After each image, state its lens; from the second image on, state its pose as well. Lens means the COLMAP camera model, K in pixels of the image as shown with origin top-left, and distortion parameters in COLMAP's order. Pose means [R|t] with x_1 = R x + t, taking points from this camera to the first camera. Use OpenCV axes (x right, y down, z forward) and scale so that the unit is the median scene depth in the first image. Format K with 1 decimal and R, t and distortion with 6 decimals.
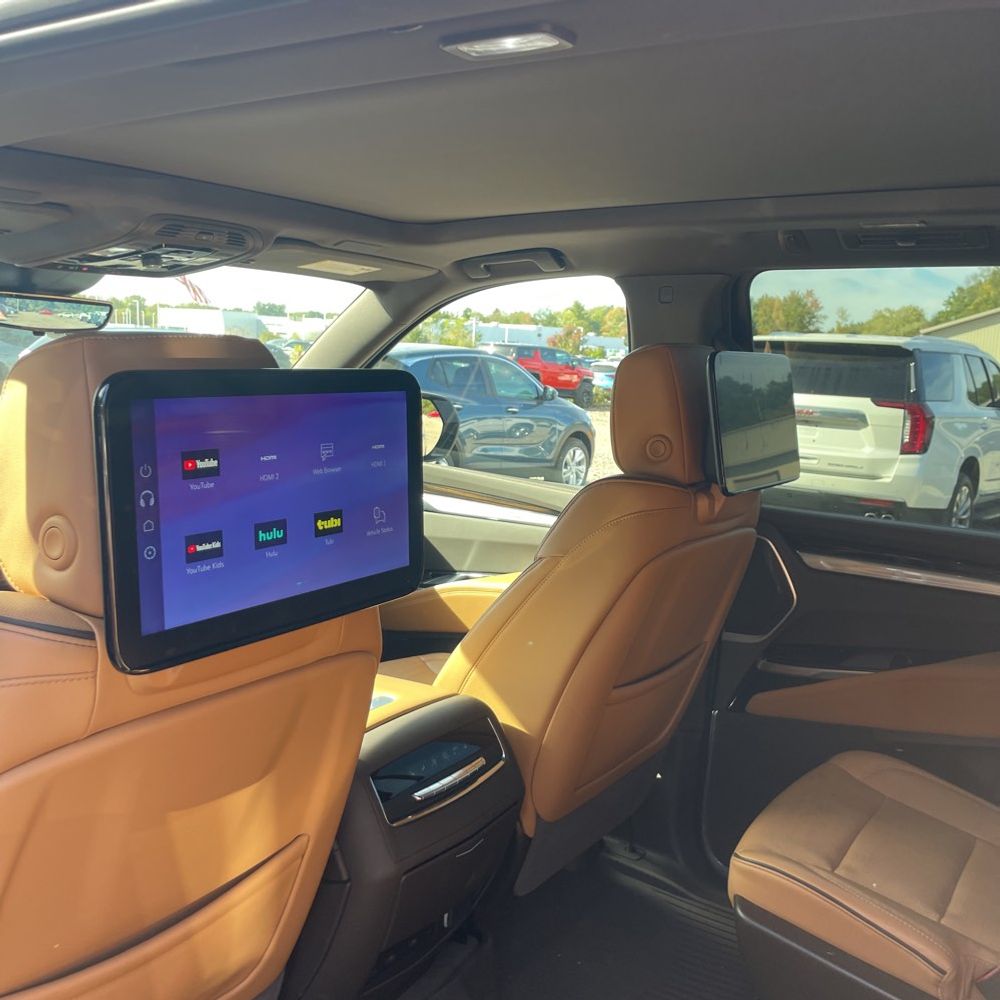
lens RADIAL K [[1043.3, 0, 497.6], [0, 1043.3, 489.3], [0, 0, 1]] dist [0.025995, 0.000000]
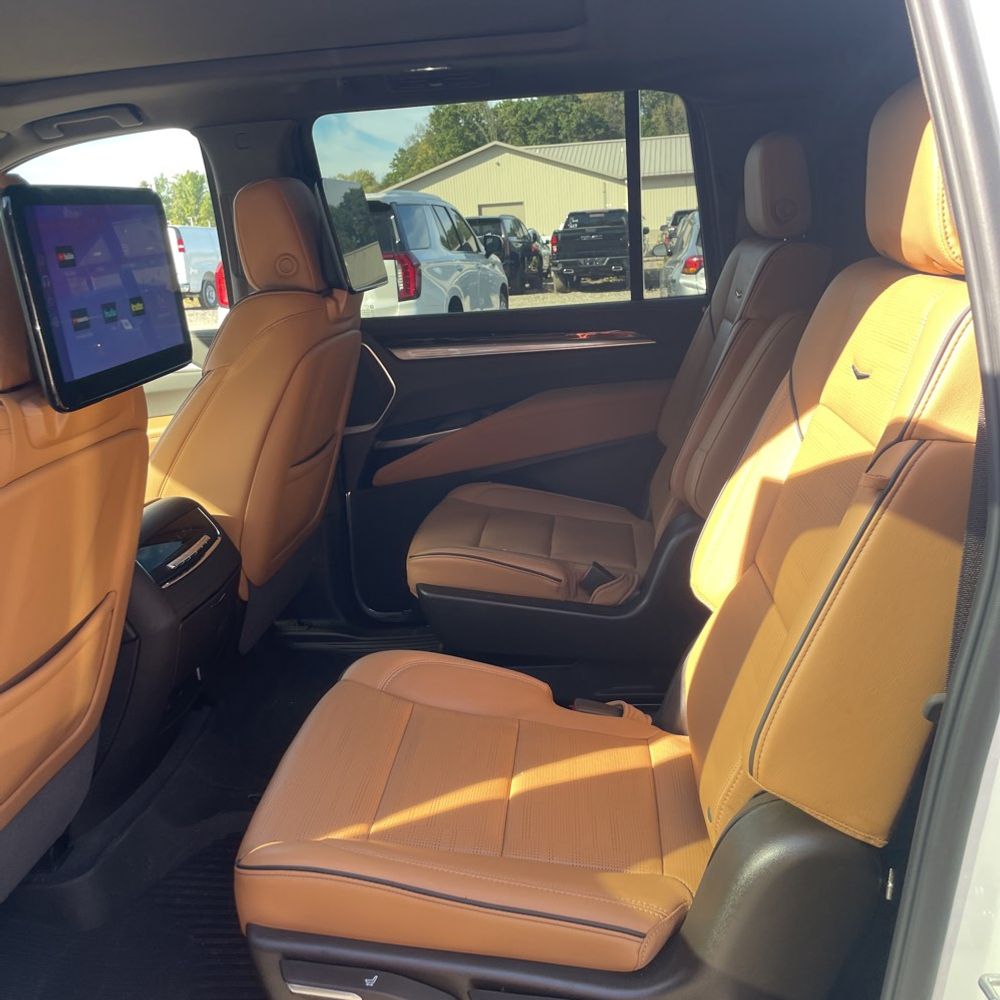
lens RADIAL K [[1043.3, 0, 526.3], [0, 1043.3, 505.0], [0, 0, 1]] dist [0.025995, 0.000000]
pose [[0.864944, -0.222688, 0.449758, -0.200933], [0.164003, 0.972383, 0.166057, 0.070677], [-0.474316, -0.069868, 0.877578, -0.213725]]
